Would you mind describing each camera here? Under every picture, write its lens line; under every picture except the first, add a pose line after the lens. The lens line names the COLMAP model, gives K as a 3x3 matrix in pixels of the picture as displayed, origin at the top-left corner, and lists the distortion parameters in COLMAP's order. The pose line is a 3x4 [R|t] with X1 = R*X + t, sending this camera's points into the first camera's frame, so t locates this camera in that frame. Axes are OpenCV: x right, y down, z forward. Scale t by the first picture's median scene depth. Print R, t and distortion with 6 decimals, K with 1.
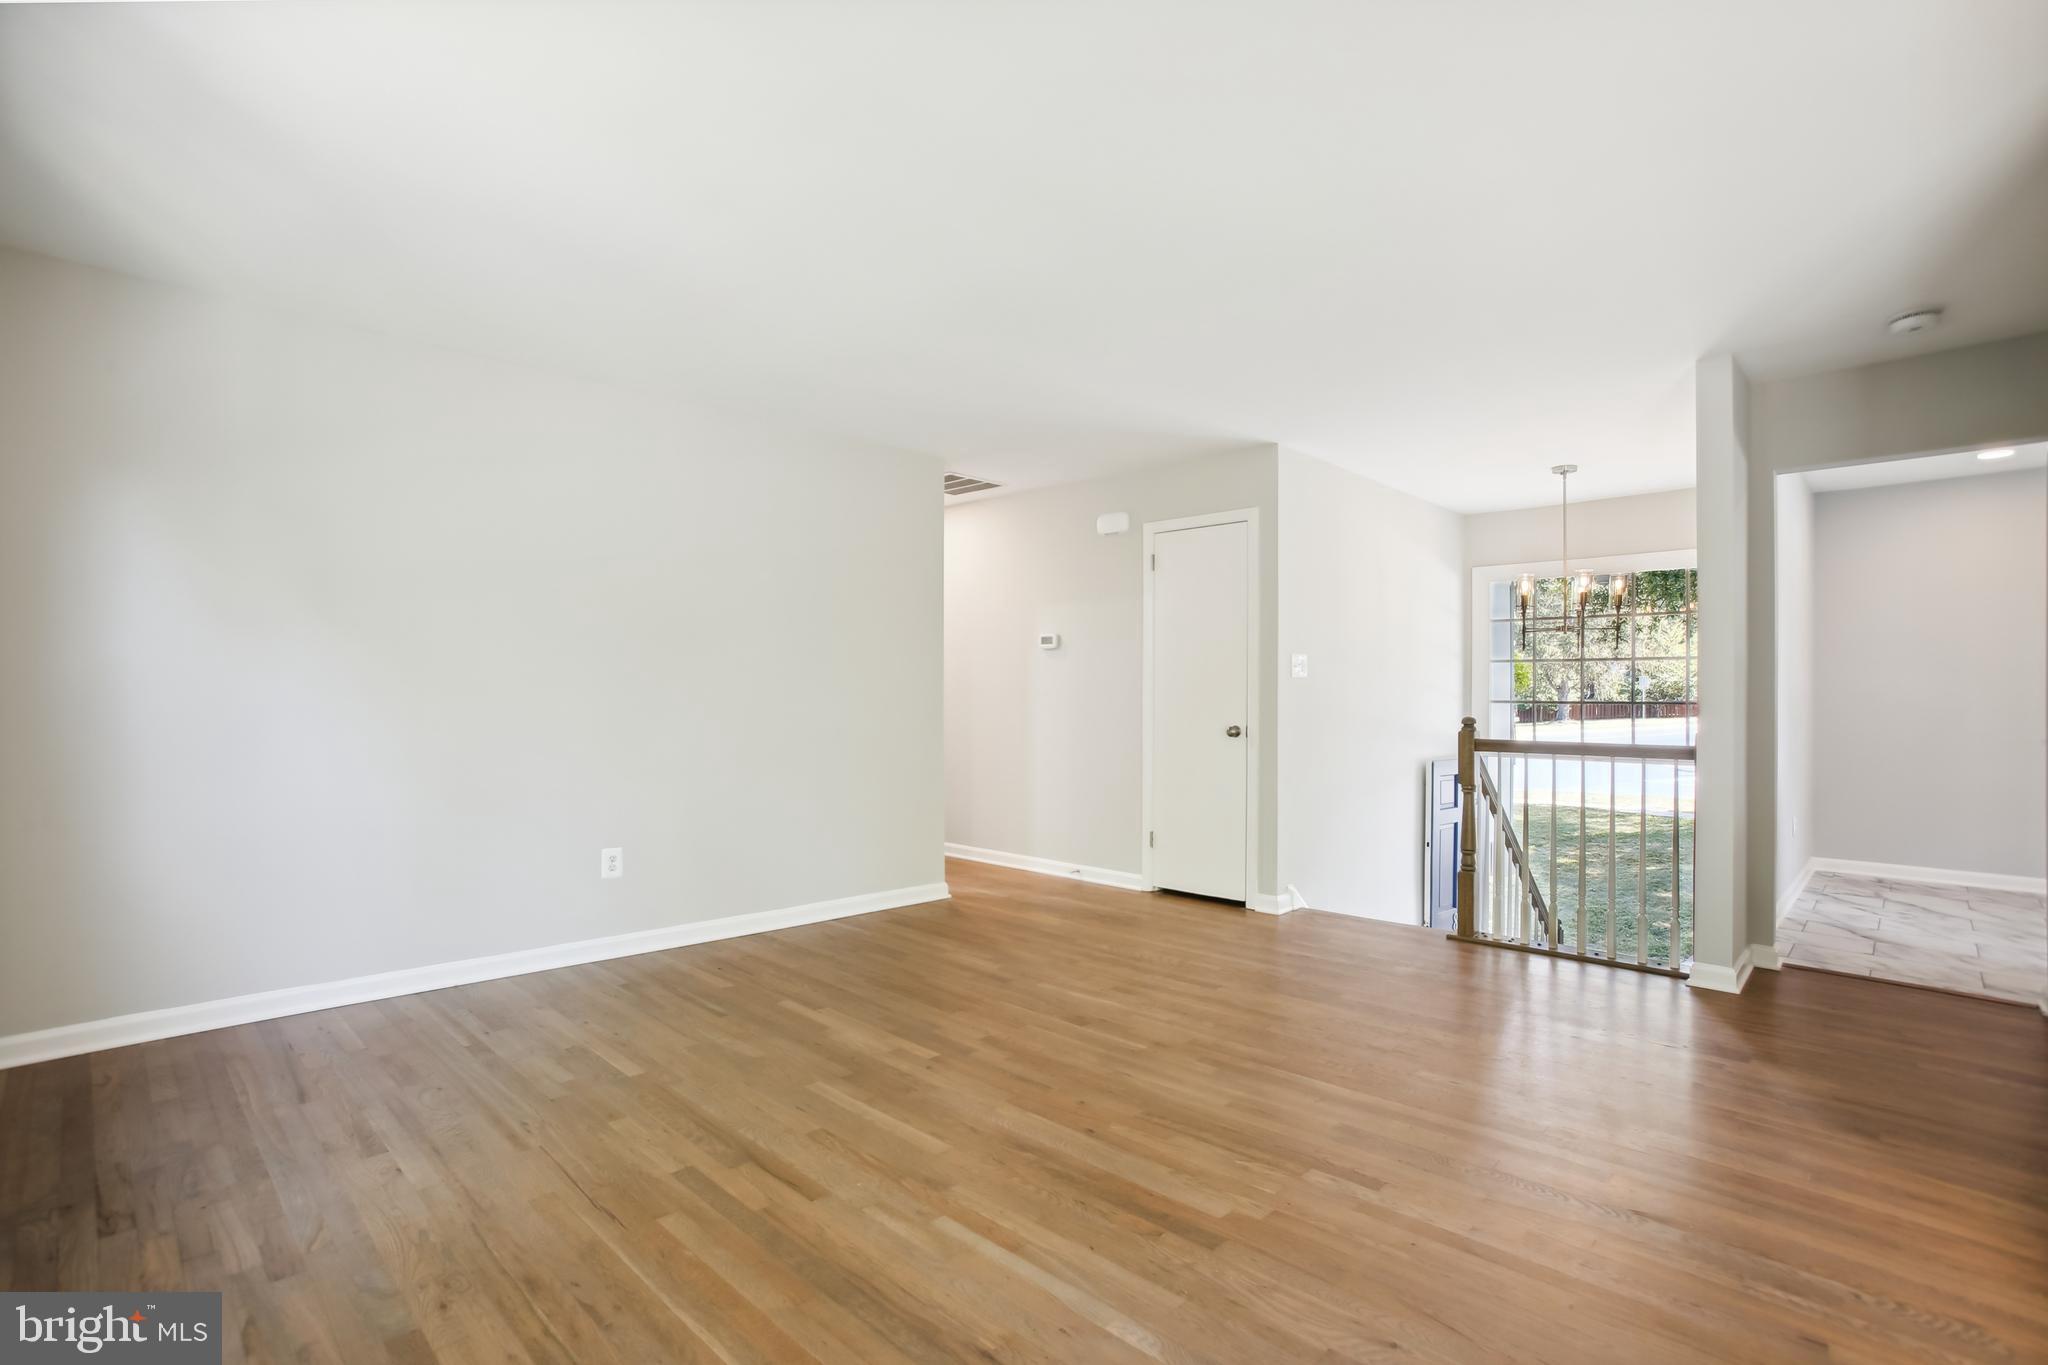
lens RADIAL K [[953.8, 0, 1026.0], [0, 953.8, 696.1], [0, 0, 1]] dist [-0.046959, 0.015220]
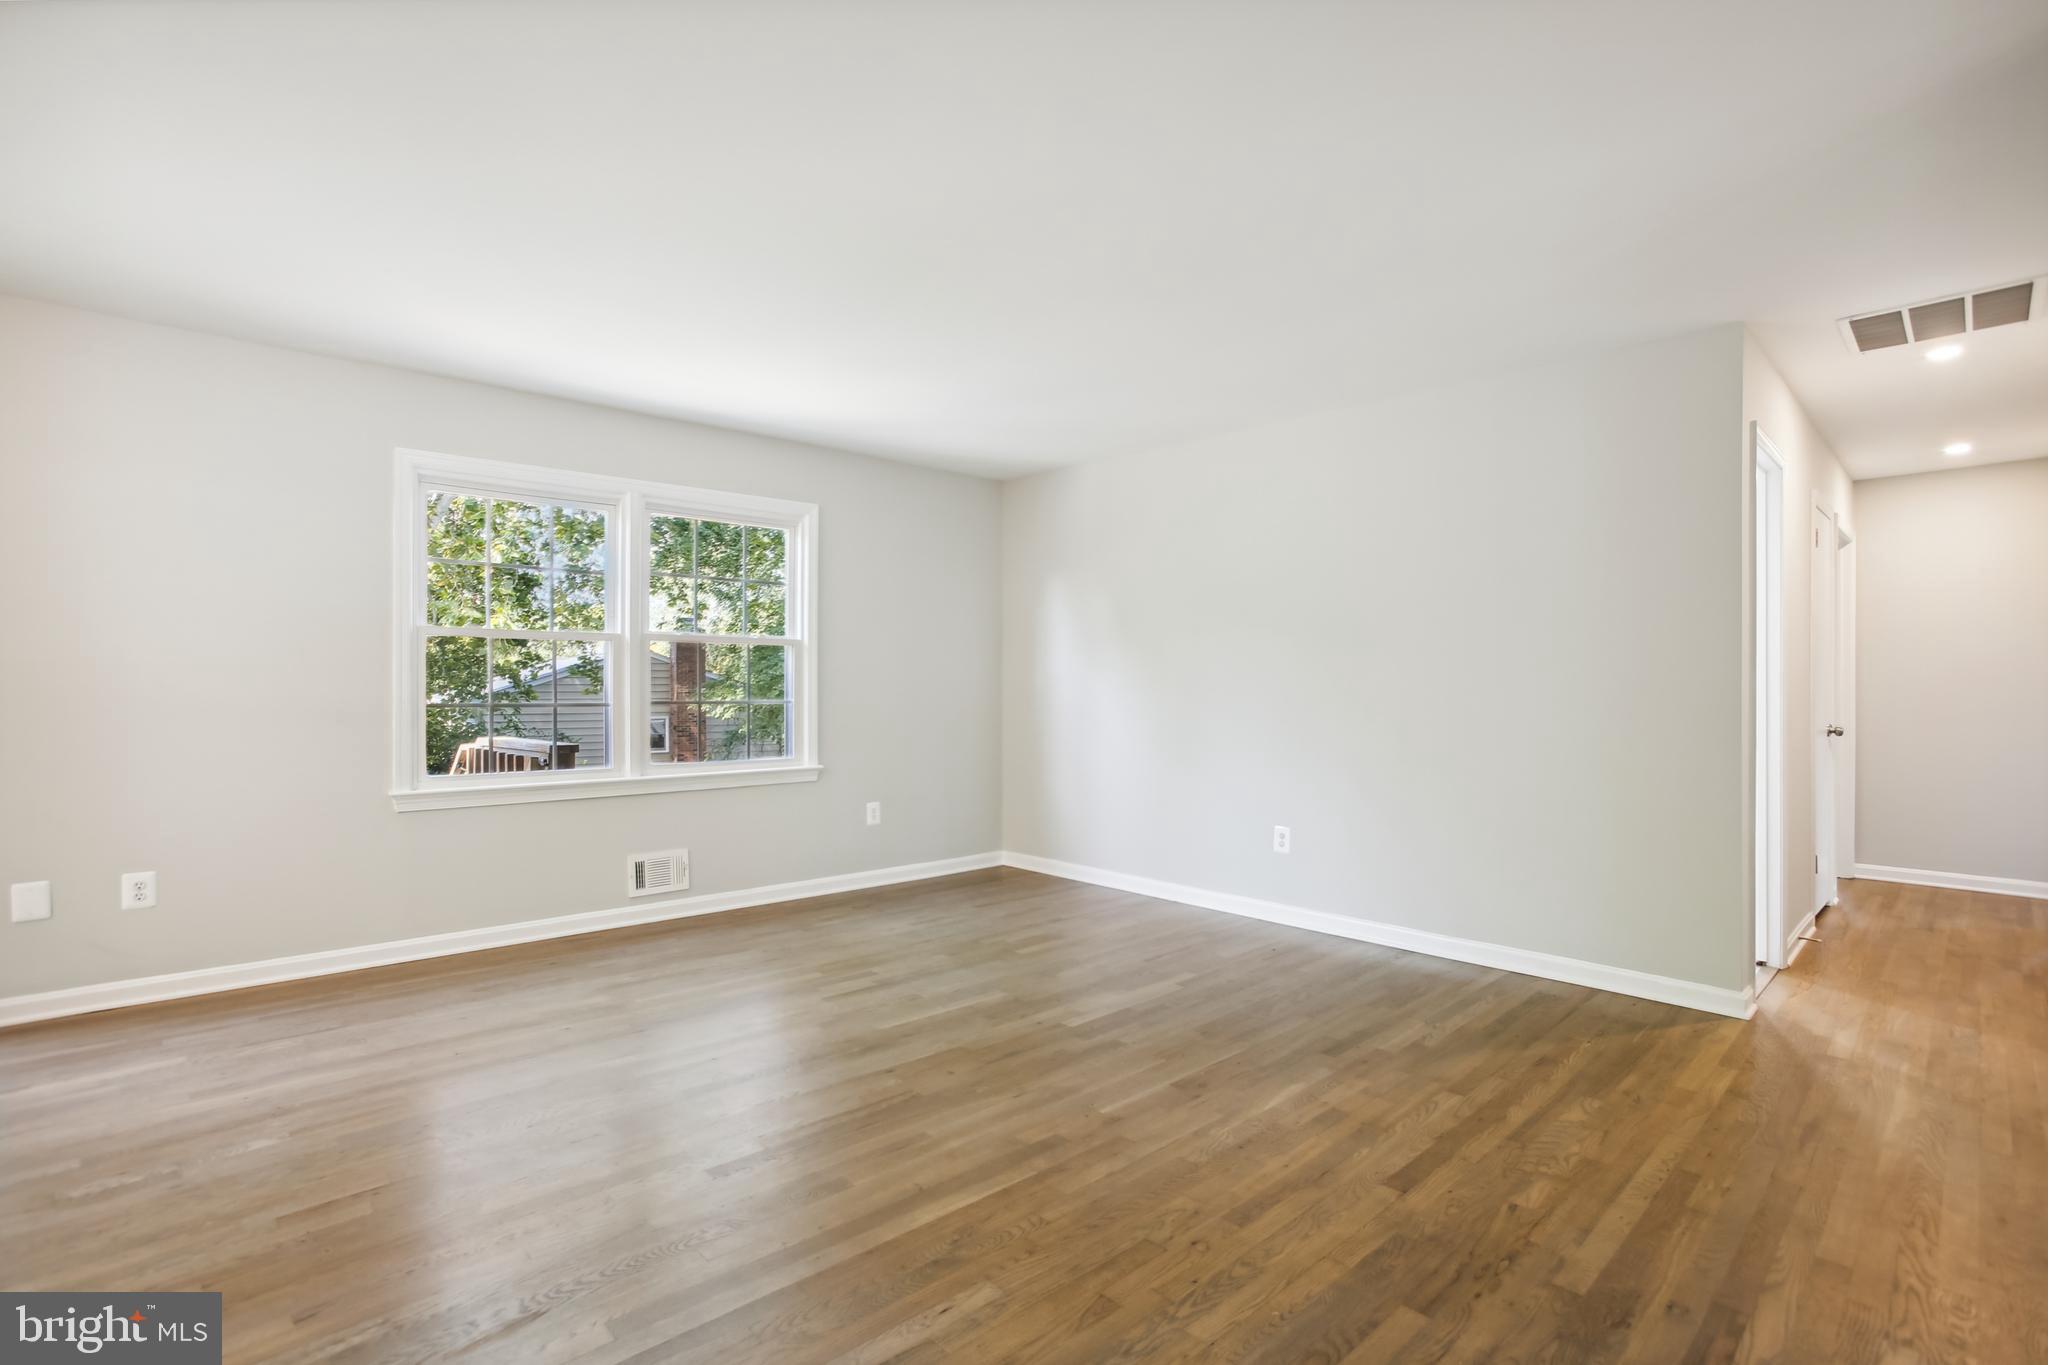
lens RADIAL K [[953.8, 0, 1006.2], [0, 953.8, 694.8], [0, 0, 1]] dist [-0.046959, 0.015220]
pose [[-0.042378, 0.001390, -0.999101, 0.796522], [-0.004001, 0.999991, 0.001561, 0.000938], [0.999094, 0.004064, -0.042372, 0.785632]]
